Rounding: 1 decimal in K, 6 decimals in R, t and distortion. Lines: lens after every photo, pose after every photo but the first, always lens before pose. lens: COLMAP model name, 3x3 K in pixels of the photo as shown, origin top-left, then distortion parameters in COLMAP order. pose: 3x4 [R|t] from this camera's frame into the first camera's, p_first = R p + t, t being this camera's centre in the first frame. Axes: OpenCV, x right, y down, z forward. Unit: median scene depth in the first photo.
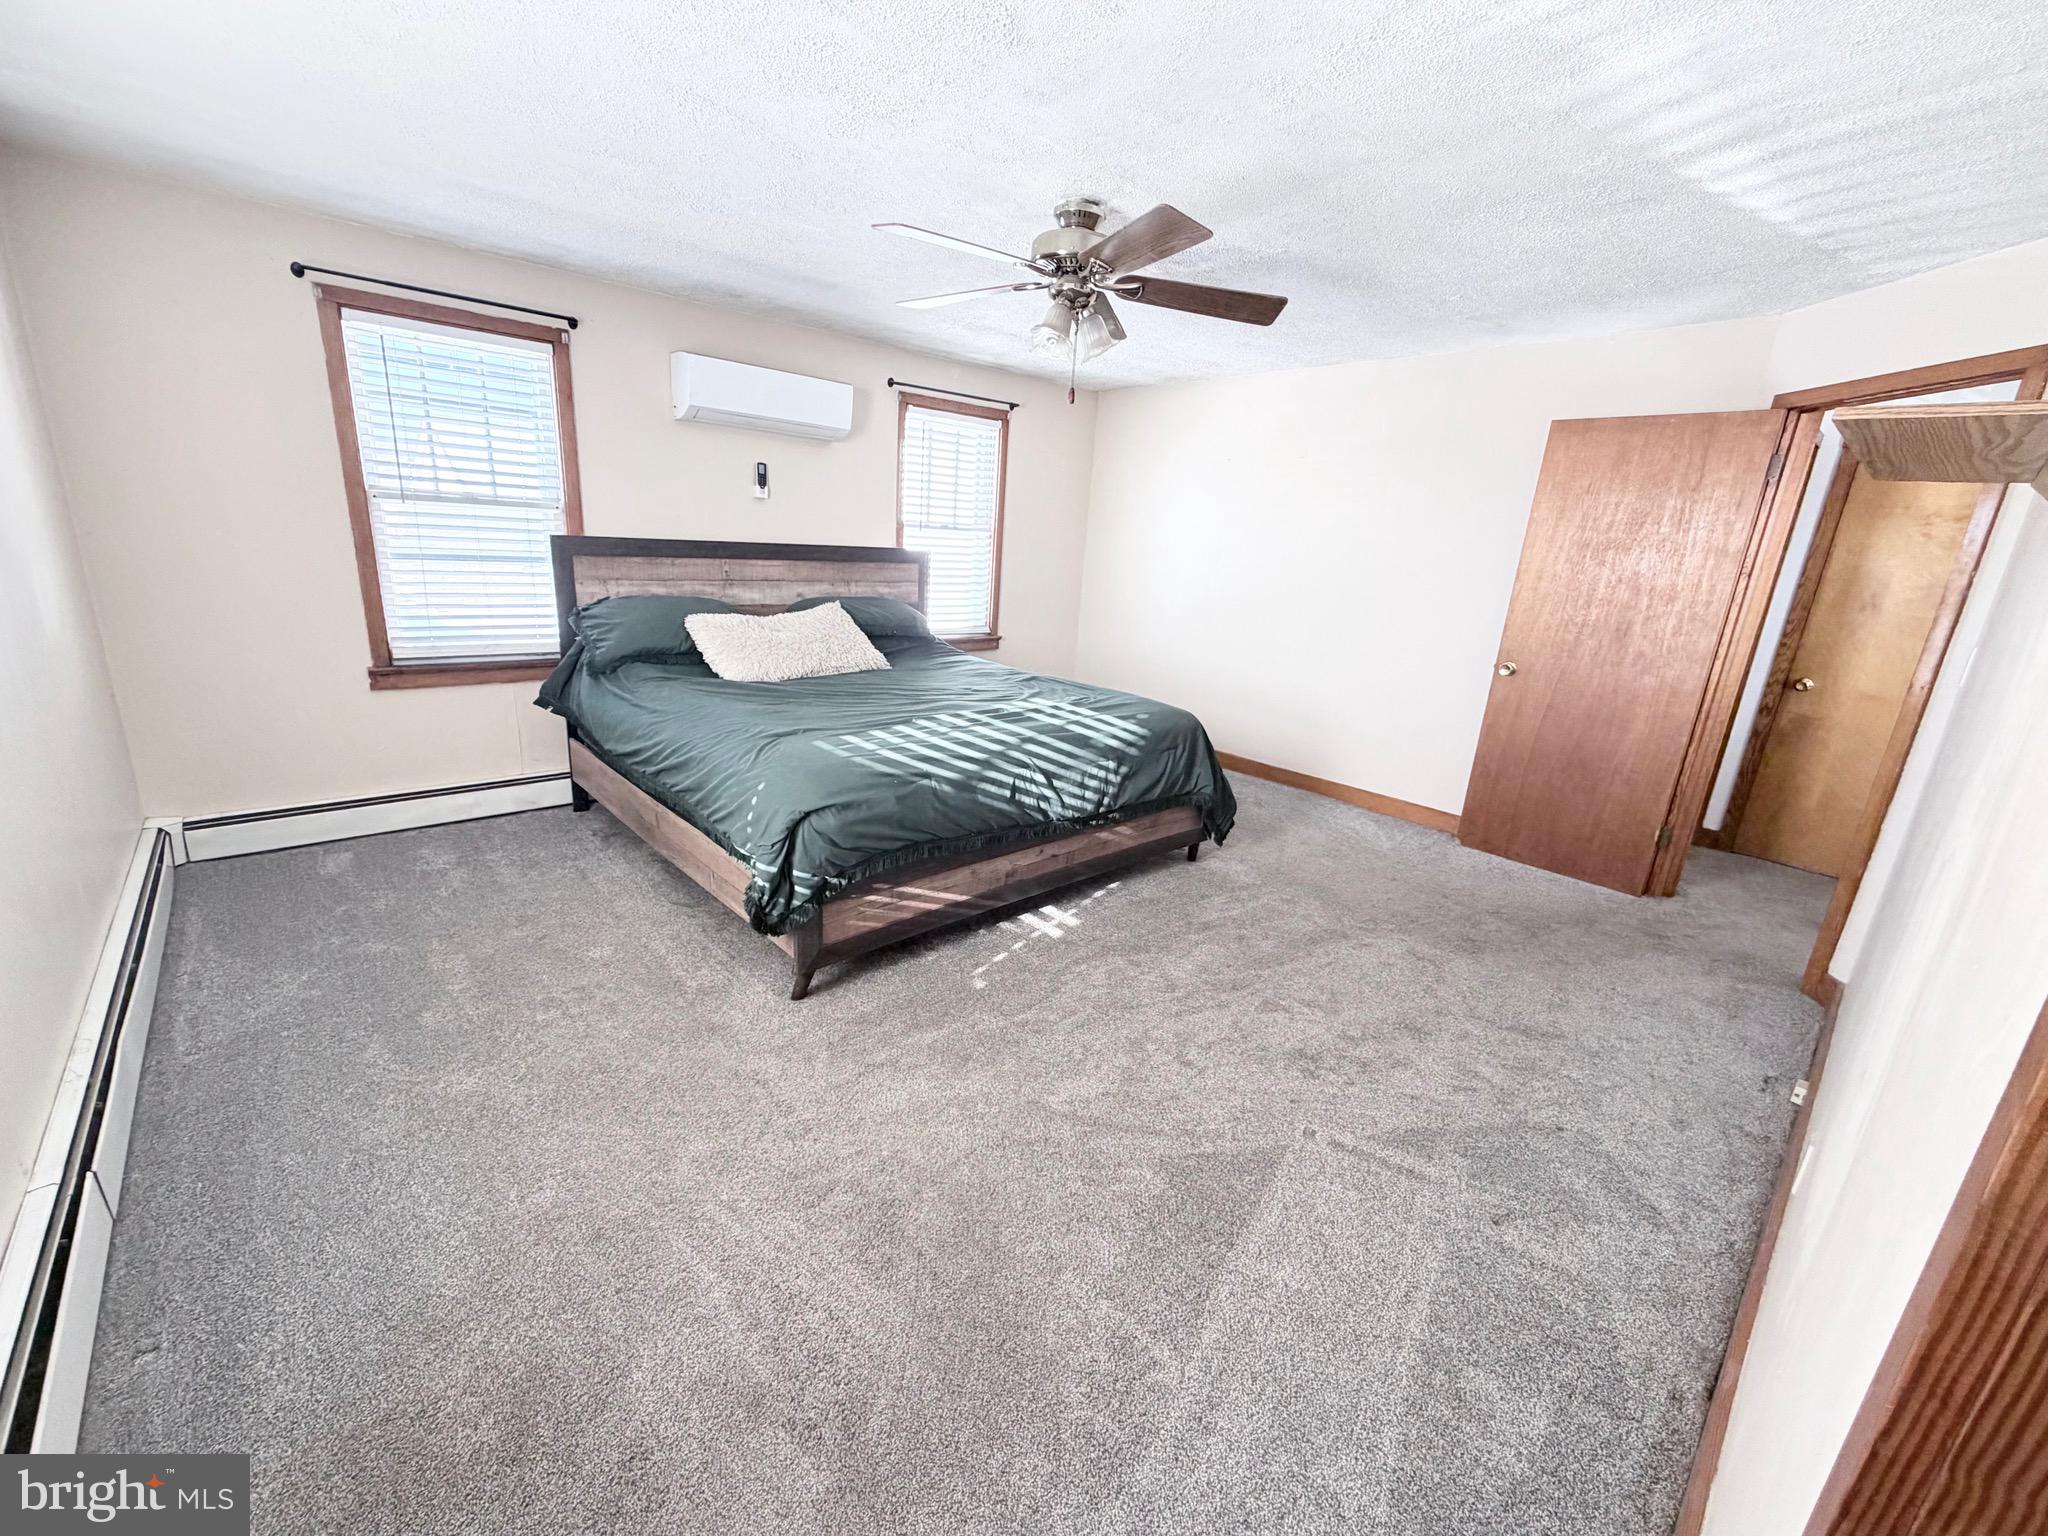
lens RADIAL K [[814.8, 0, 1024.6], [0, 814.8, 769.1], [0, 0, 1]] dist [0.001138, -0.001089]
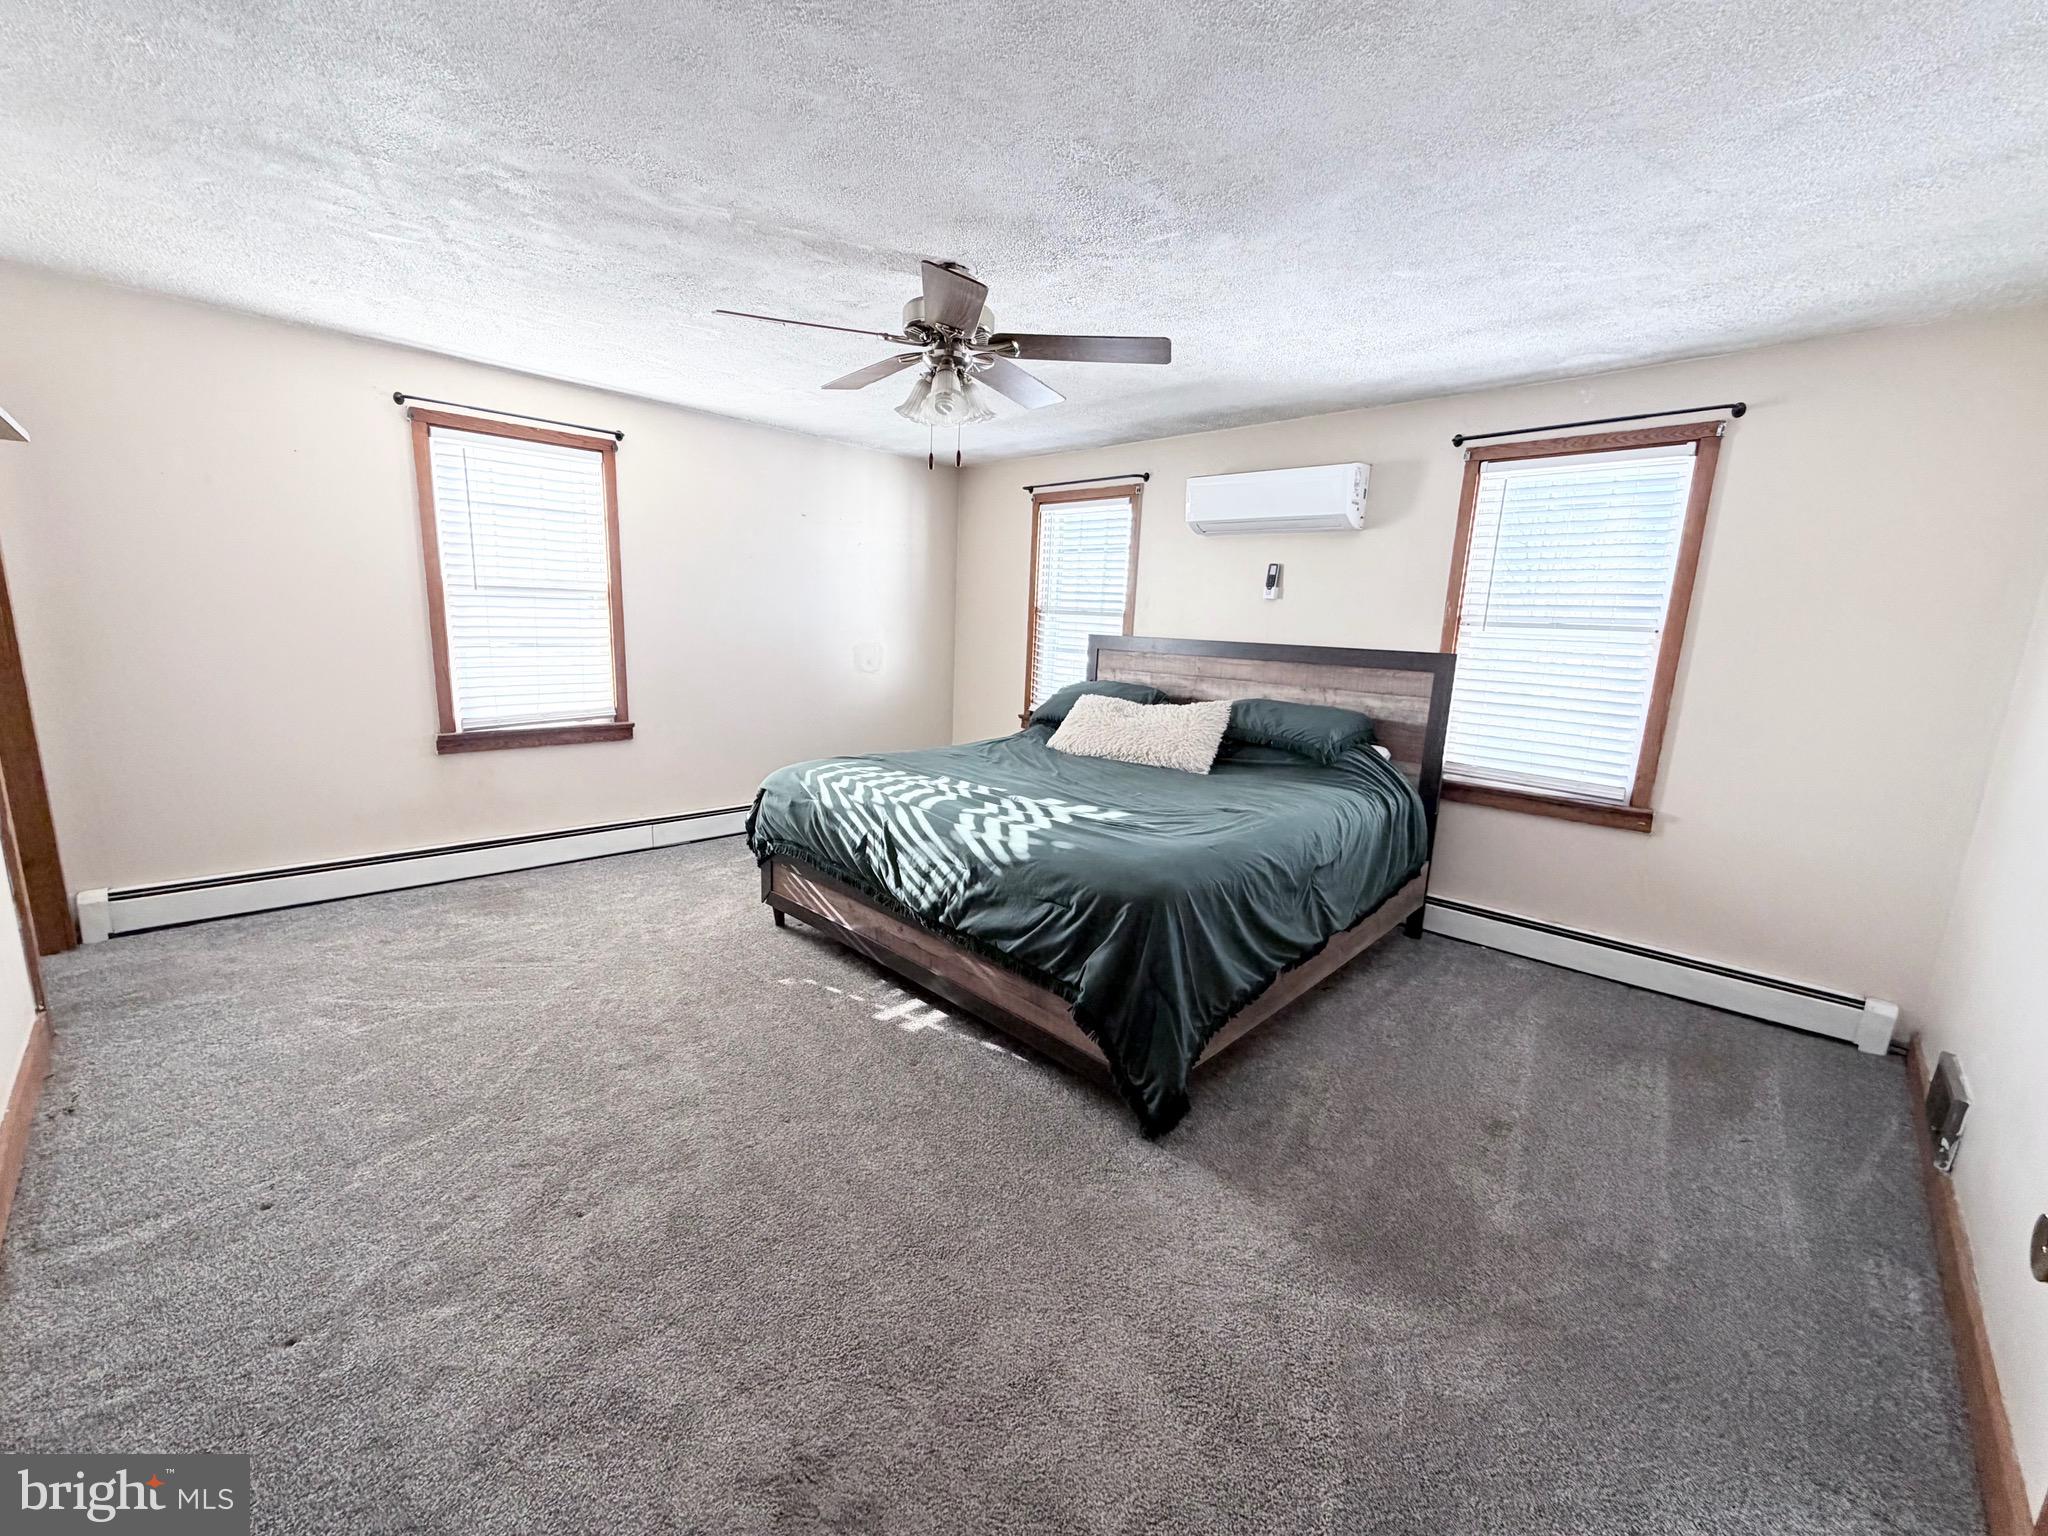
lens RADIAL K [[814.8, 0, 1023.9], [0, 814.8, 770.9], [0, 0, 1]] dist [0.001138, -0.001089]
pose [[0.068121, 0.131655, -0.988952, 0.885346], [-0.311475, 0.944515, 0.104285, -0.201142], [0.947810, 0.300930, 0.105349, 0.925282]]
